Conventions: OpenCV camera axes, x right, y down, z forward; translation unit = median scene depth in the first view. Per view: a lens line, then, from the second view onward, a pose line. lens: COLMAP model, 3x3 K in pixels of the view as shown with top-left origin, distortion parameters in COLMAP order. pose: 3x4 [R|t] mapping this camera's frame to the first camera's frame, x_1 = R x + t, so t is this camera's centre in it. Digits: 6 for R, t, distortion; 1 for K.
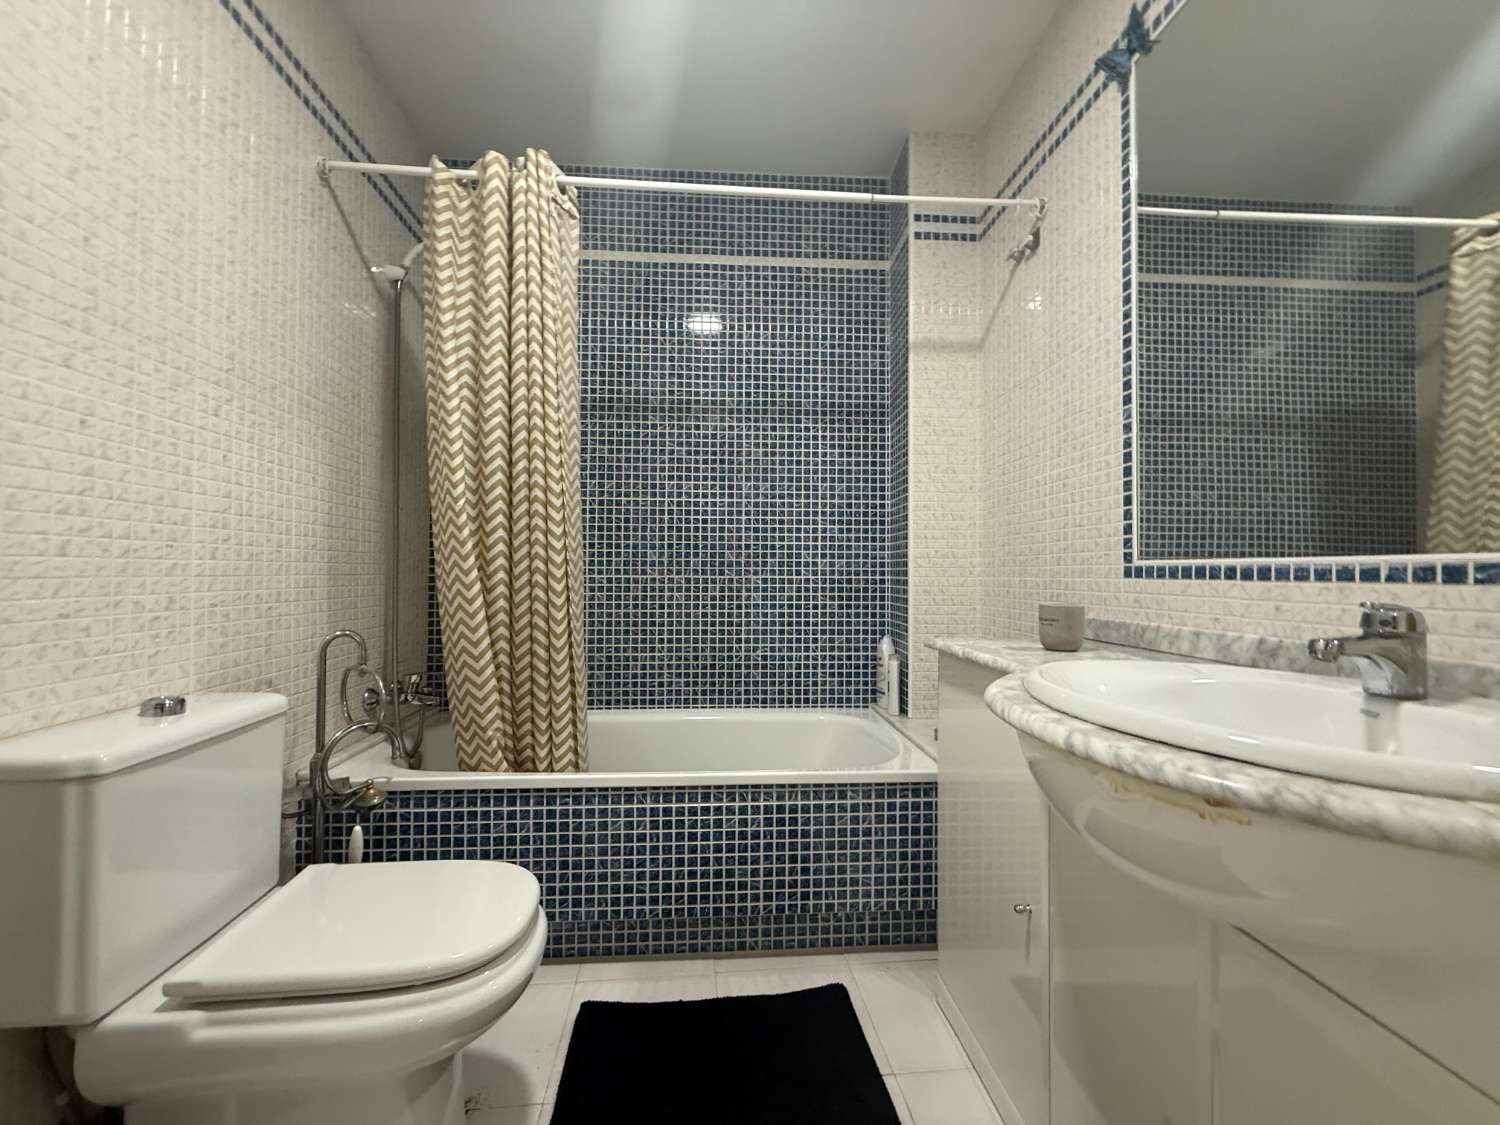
lens RADIAL K [[596.1, 0, 746.0], [0, 596.1, 562.9], [0, 0, 1]] dist [0.000676, -0.000622]
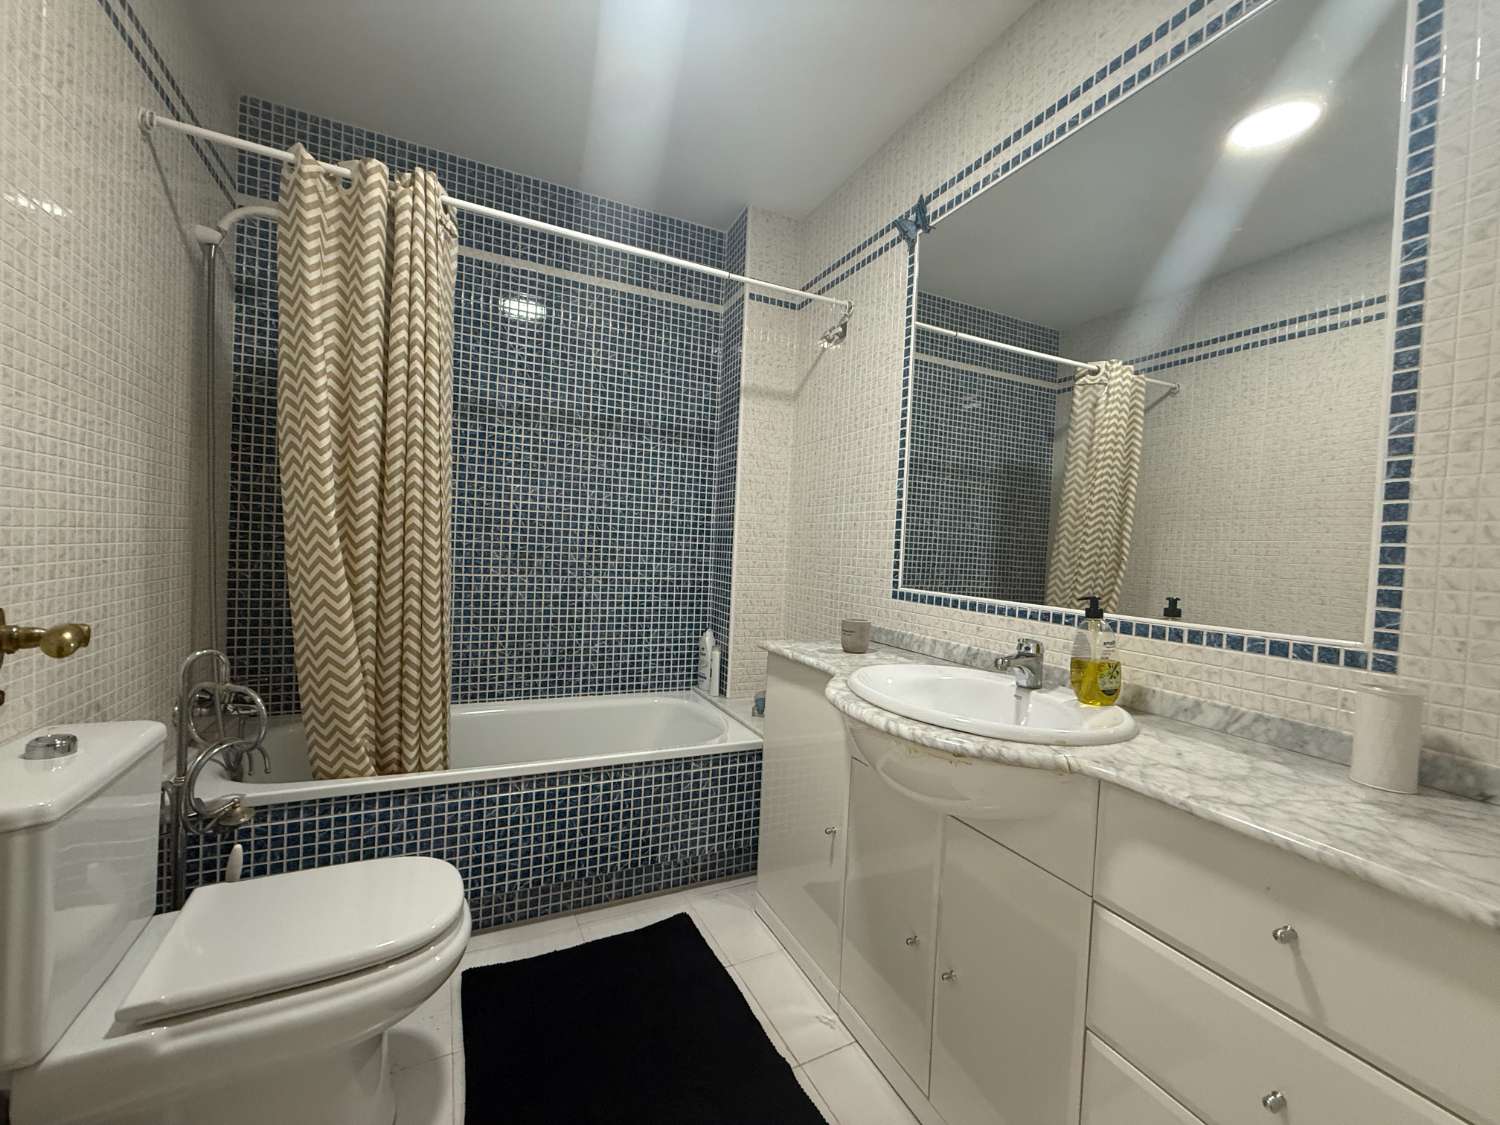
lens RADIAL K [[596.1, 0, 746.0], [0, 596.1, 562.9], [0, 0, 1]] dist [0.000676, -0.000622]
pose [[0.929651, 0.027300, 0.367428, -0.195758], [-0.045901, 0.998063, 0.041982, -0.091761], [-0.365571, -0.055893, 0.929104, -0.176347]]
